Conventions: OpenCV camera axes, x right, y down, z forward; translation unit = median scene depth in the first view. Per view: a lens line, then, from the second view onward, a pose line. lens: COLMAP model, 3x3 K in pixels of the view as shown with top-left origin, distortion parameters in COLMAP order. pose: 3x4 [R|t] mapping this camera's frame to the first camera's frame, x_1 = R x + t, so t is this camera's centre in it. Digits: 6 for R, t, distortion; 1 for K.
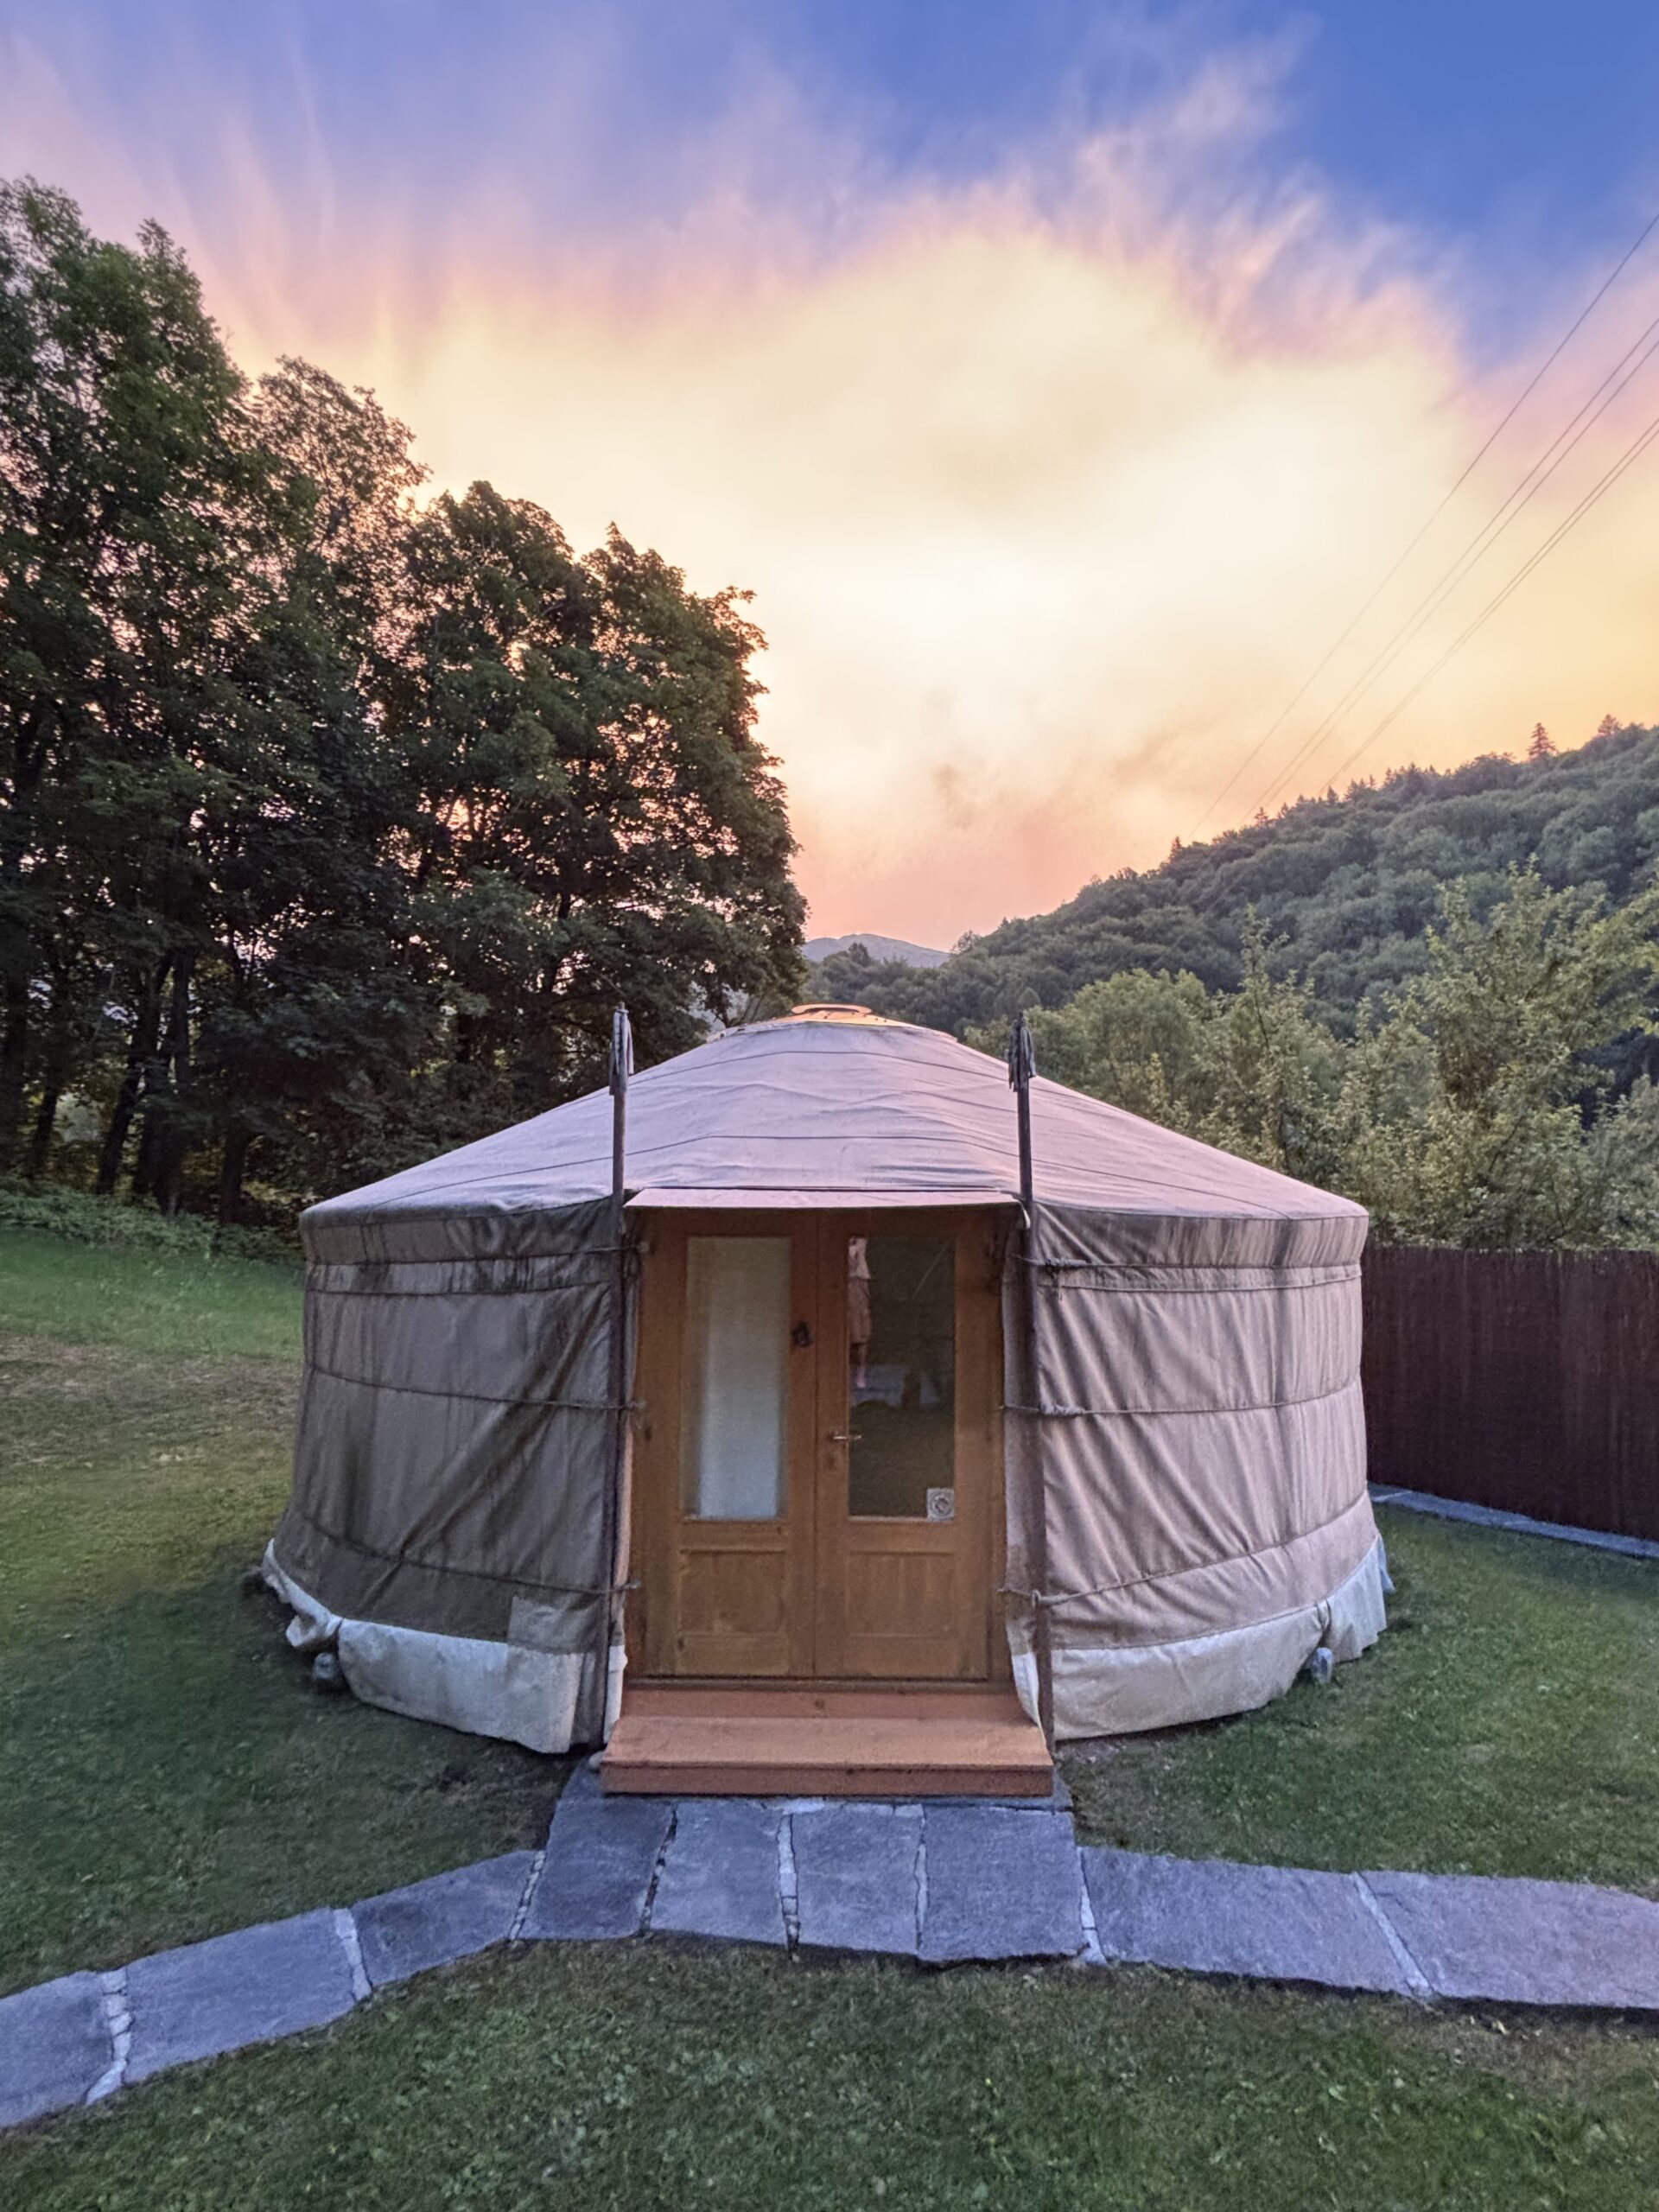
lens RADIAL K [[1128.1, 0, 821.9], [0, 1128.1, 1112.6], [0, 0, 1]] dist [0.000169, 0.000871]
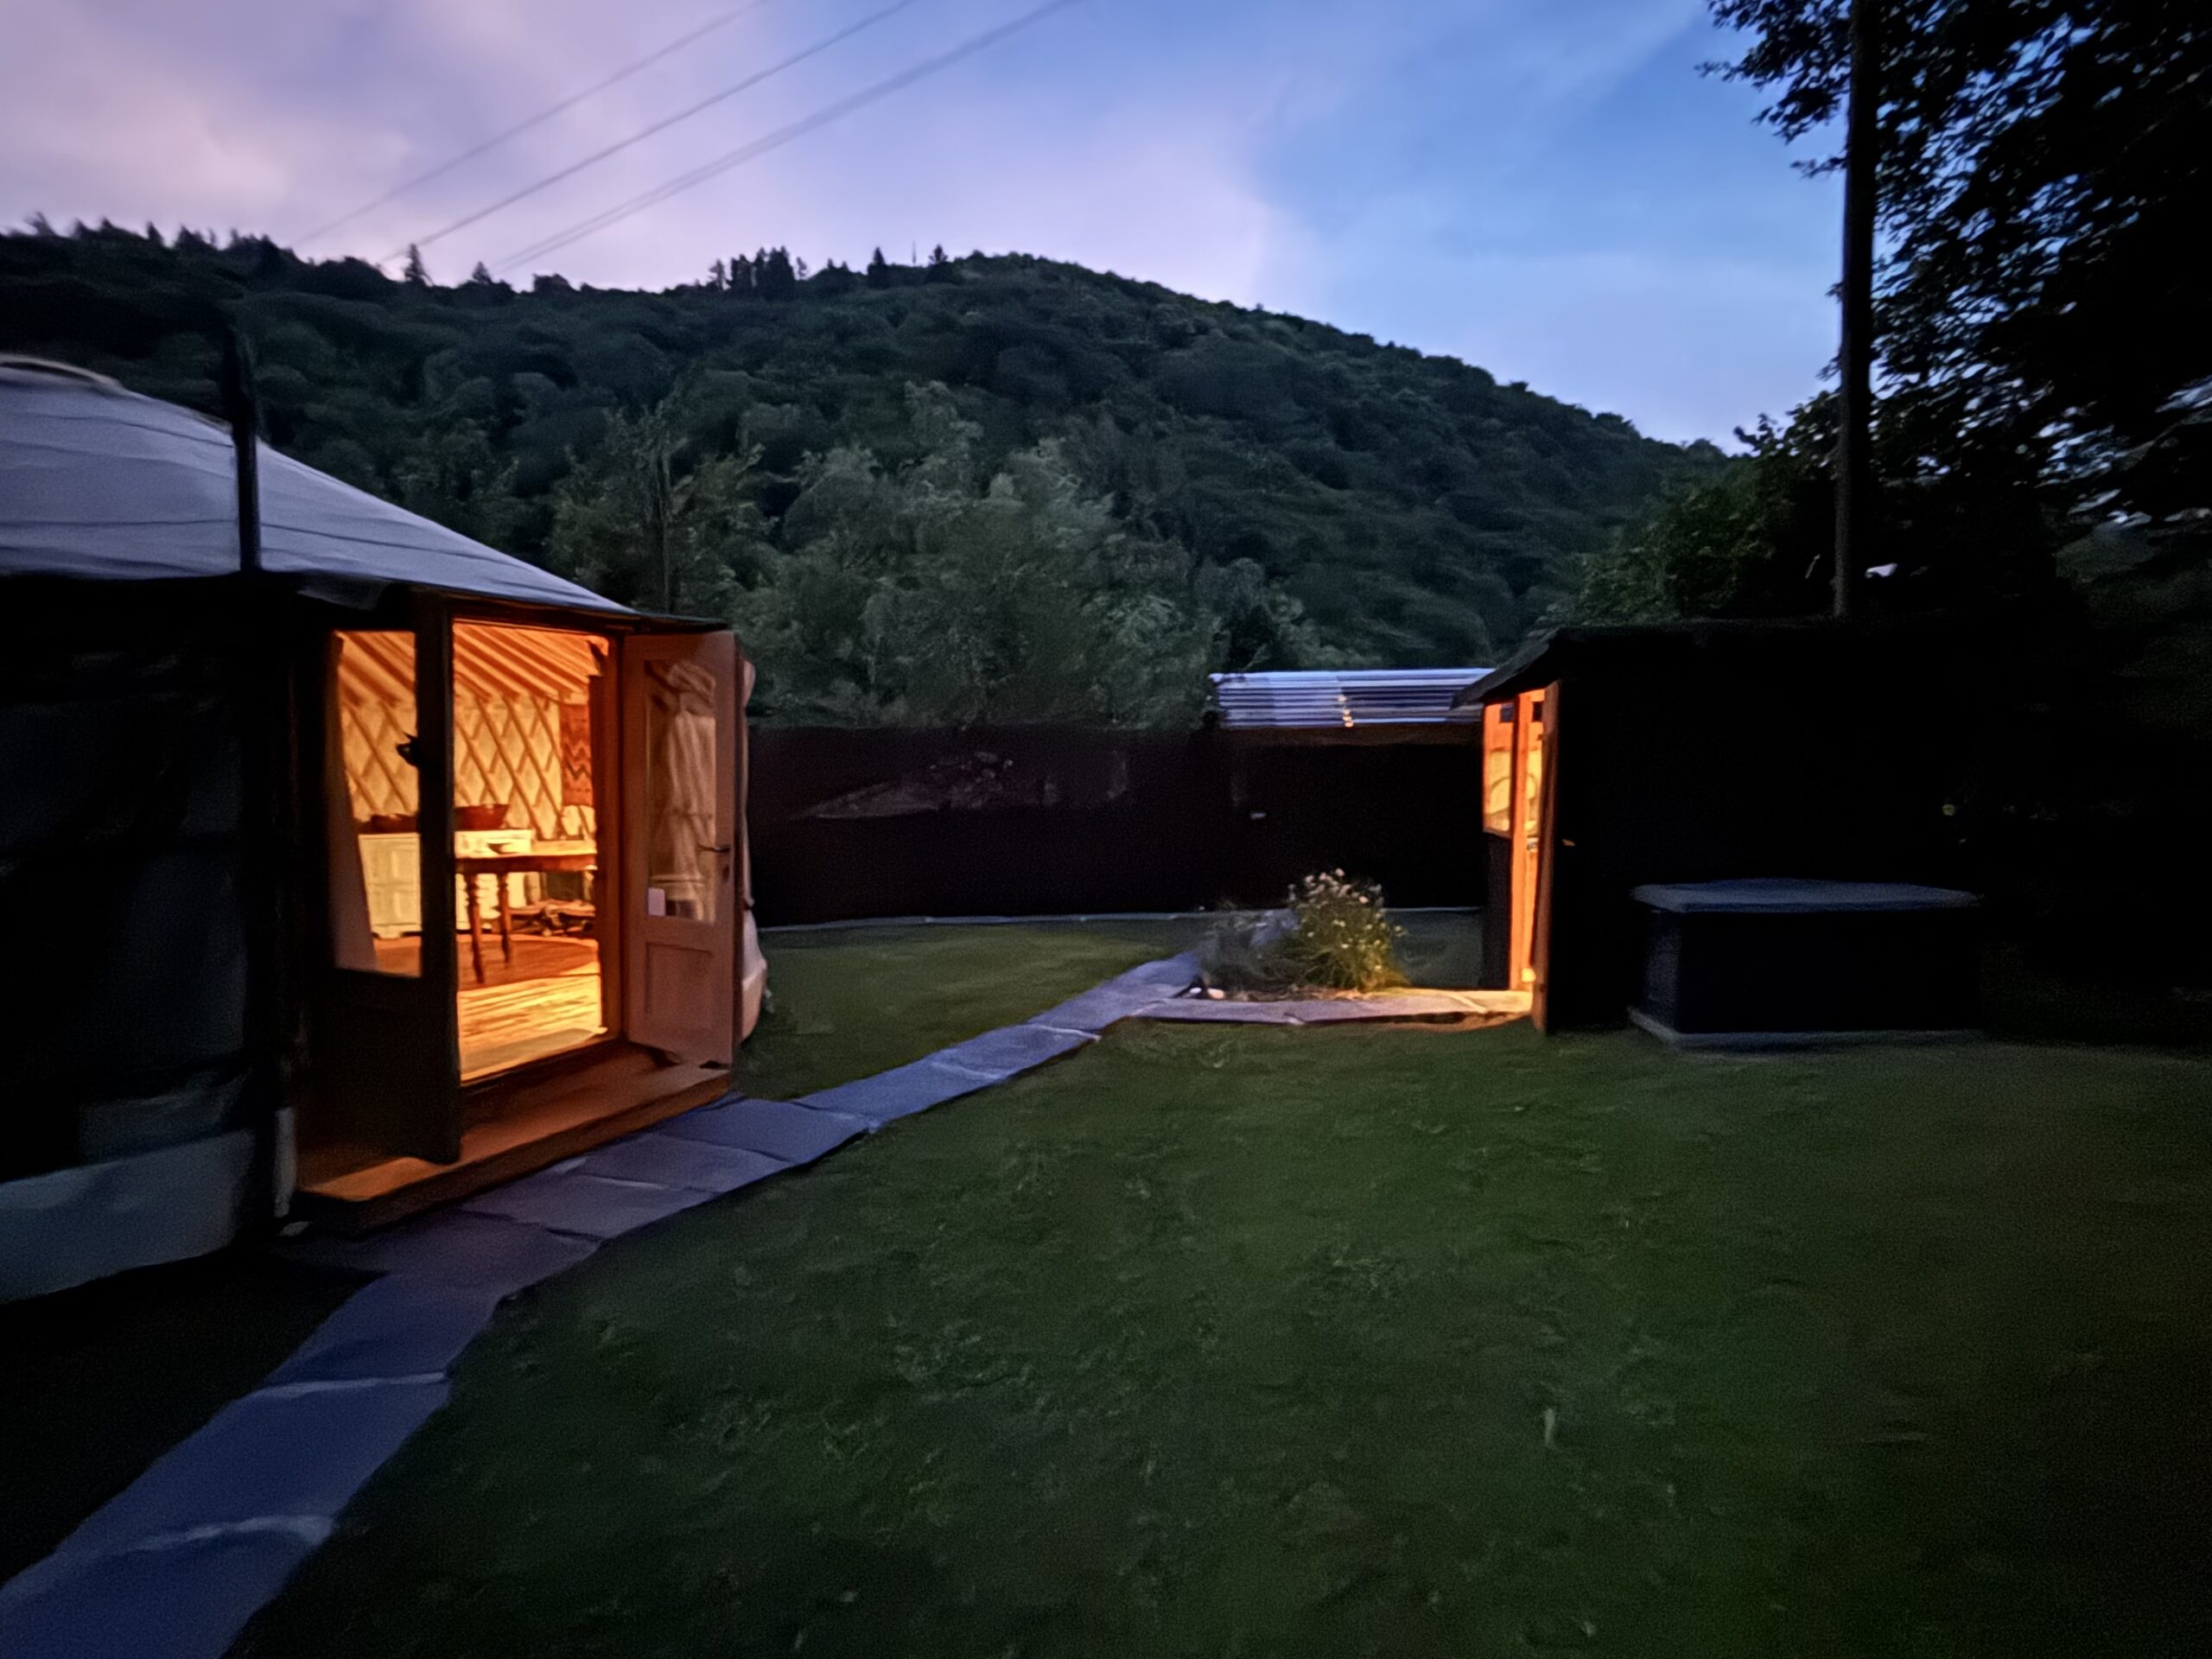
lens RADIAL K [[1128.1, 0, 1124.8], [0, 1128.1, 822.3], [0, 0, 1]] dist [0.000169, 0.000871]
pose [[0.410476, -0.064227, 0.909607, -0.605177], [-0.070100, 0.992342, 0.101703, 0.113975], [-0.909173, -0.105510, 0.402830, 0.094311]]
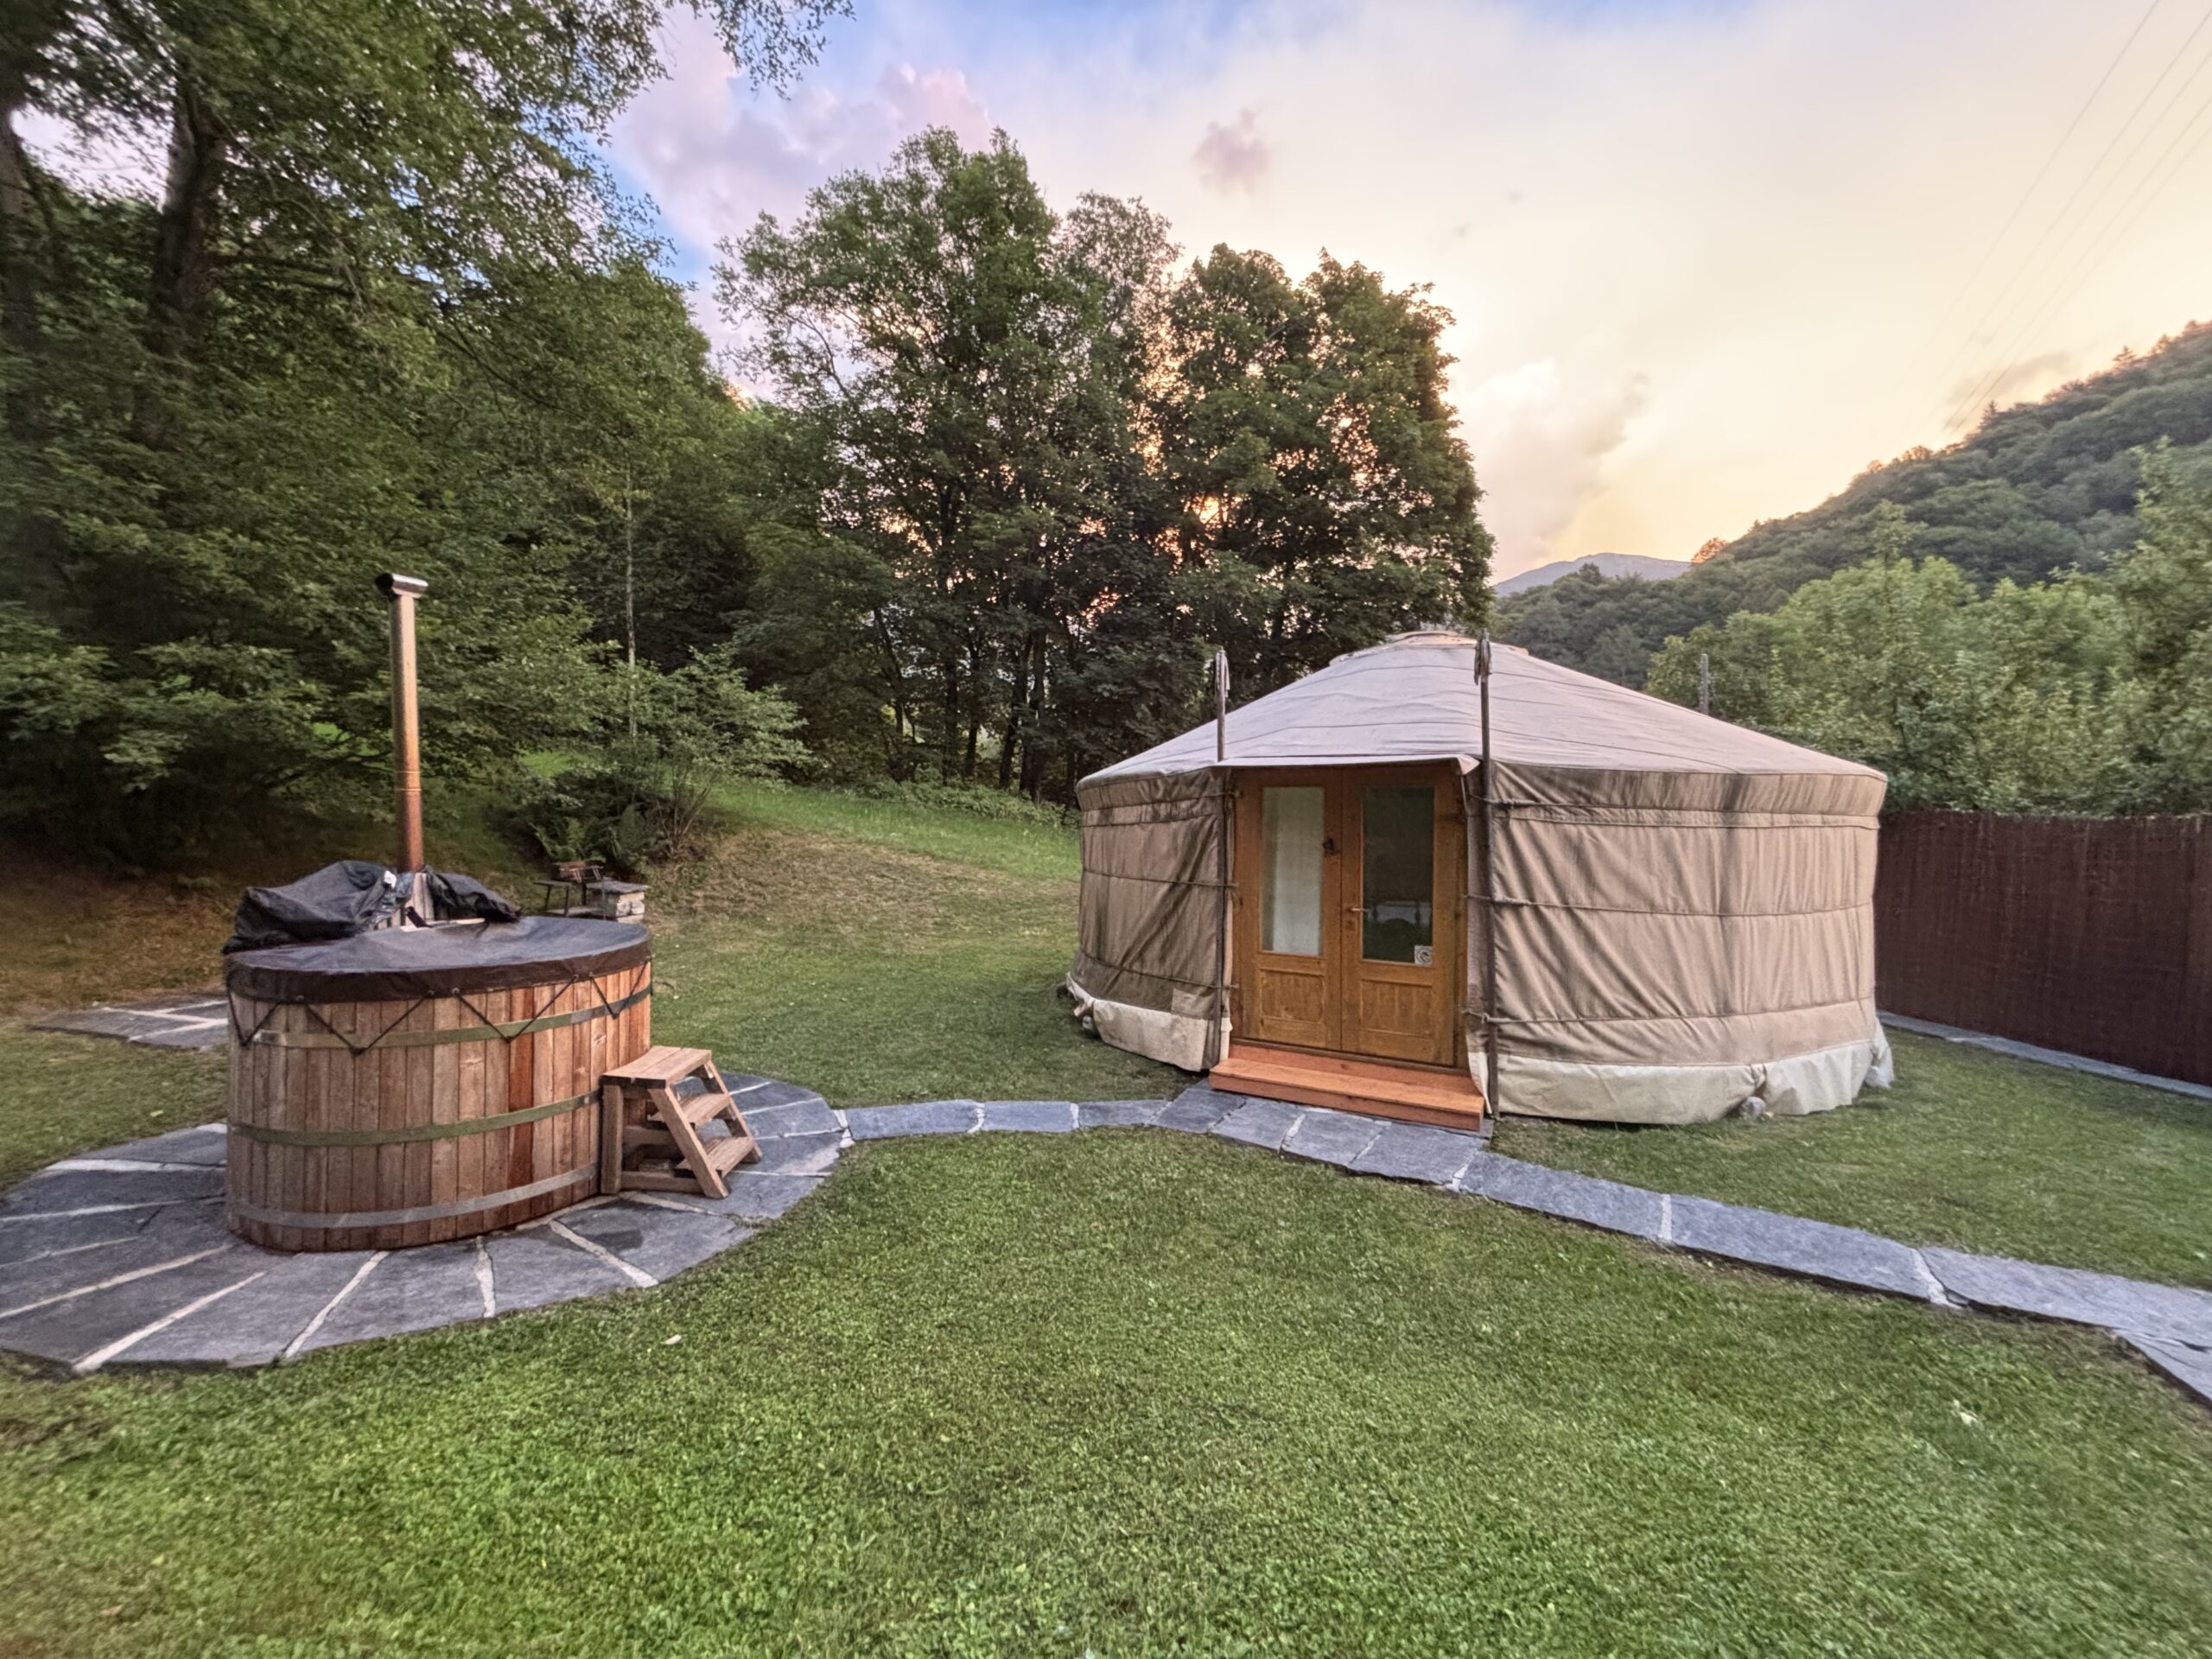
lens RADIAL K [[883.7, 0, 1091.7], [0, 883.7, 838.5], [0, 0, 1]] dist [-0.001354, -0.001421]
pose [[0.888372, 0.017535, -0.458788, 0.231817], [0.037683, 0.993114, 0.110924, 0.029555], [0.457574, -0.115831, 0.881595, -0.246916]]
